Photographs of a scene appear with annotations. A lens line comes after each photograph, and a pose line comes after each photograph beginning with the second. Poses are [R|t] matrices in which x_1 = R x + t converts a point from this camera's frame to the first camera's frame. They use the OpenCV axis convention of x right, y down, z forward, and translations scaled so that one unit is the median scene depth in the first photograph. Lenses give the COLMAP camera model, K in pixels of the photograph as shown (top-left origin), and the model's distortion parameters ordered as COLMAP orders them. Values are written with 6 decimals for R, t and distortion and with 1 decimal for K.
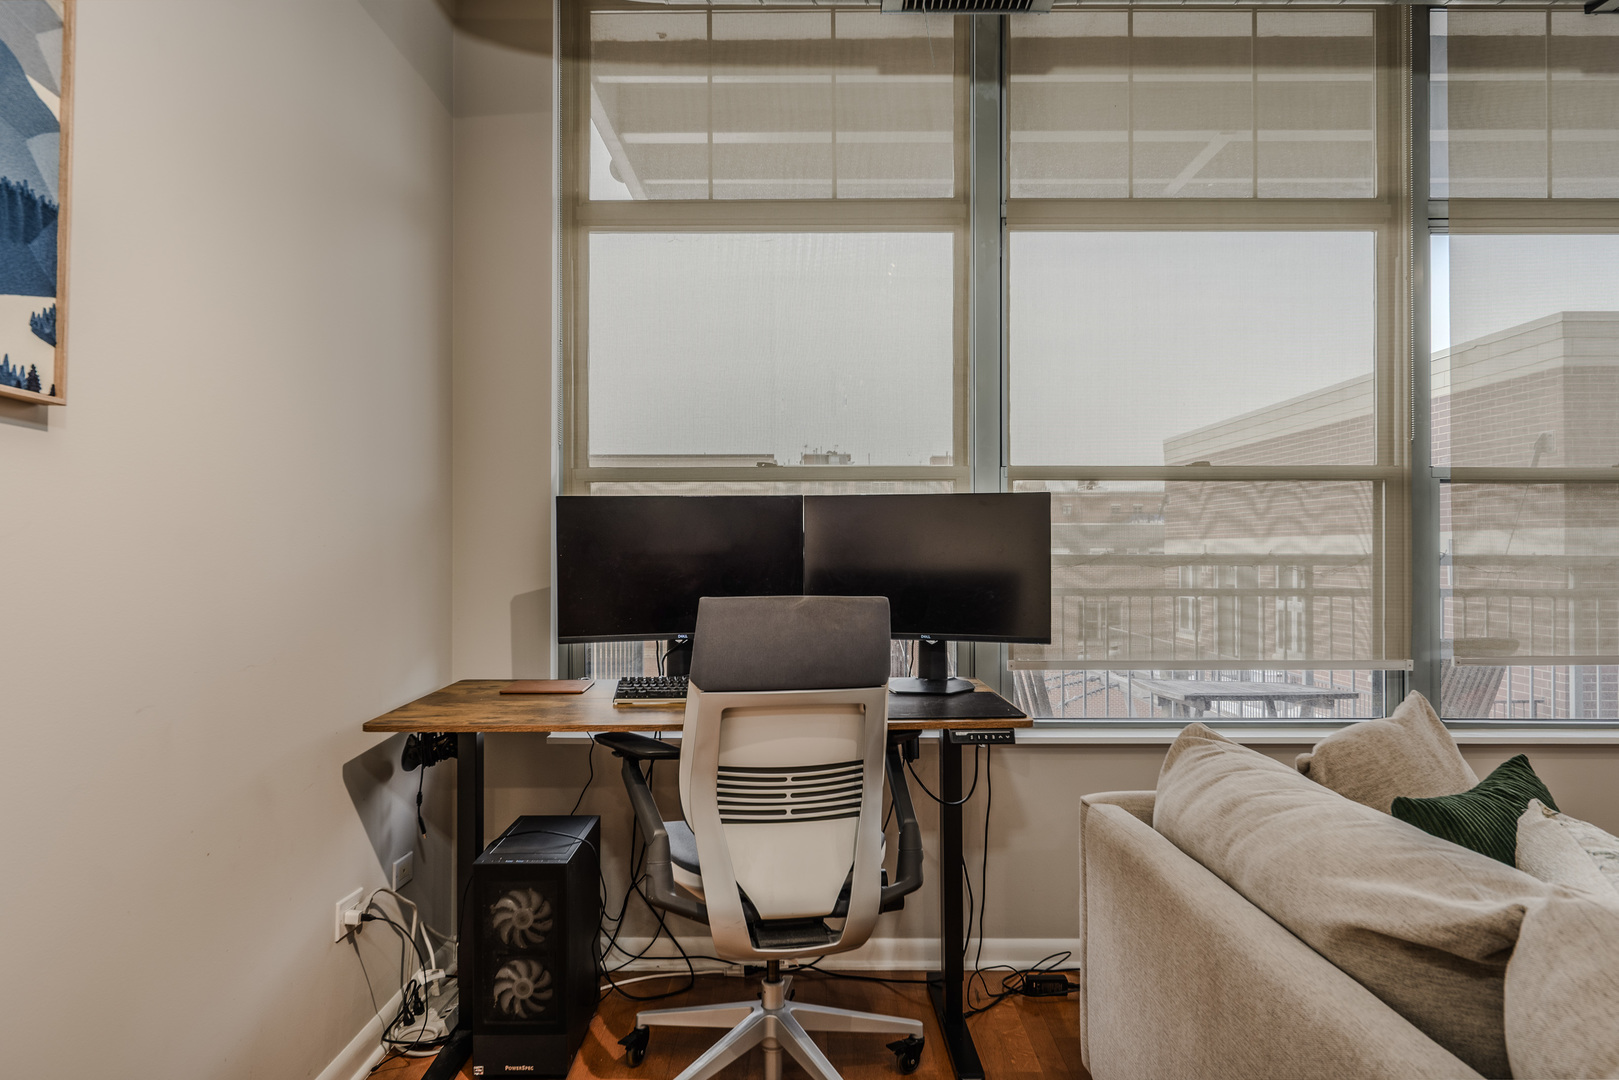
lens RADIAL K [[1058.2, 0, 809.5], [0, 1058.2, 540.0], [0, 0, 1]] dist [-0.000210, -0.000263]
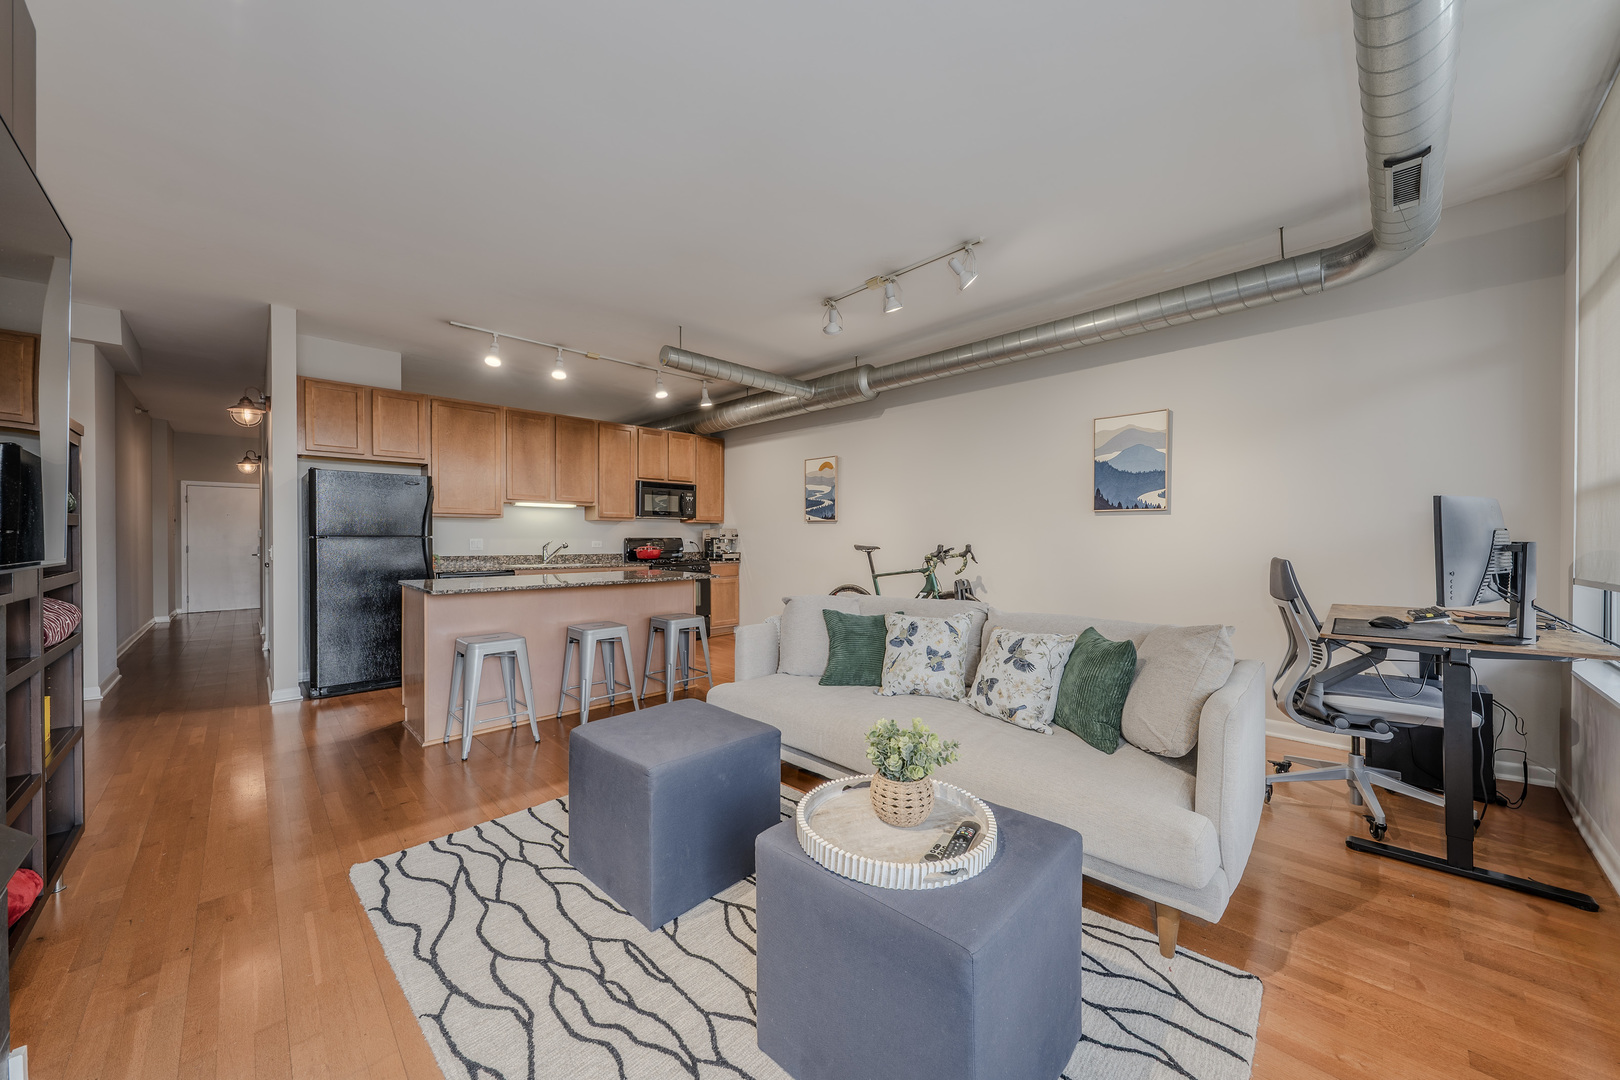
lens RADIAL K [[572.9, 0, 799.7], [0, 572.9, 540.9], [0, 0, 1]] dist [0.000844, 0.000003]
pose [[-0.718736, 0.004728, -0.695267, 1.349827], [0.009228, 0.999954, -0.002739, 0.006711], [0.695222, -0.008384, -0.718746, 0.958736]]
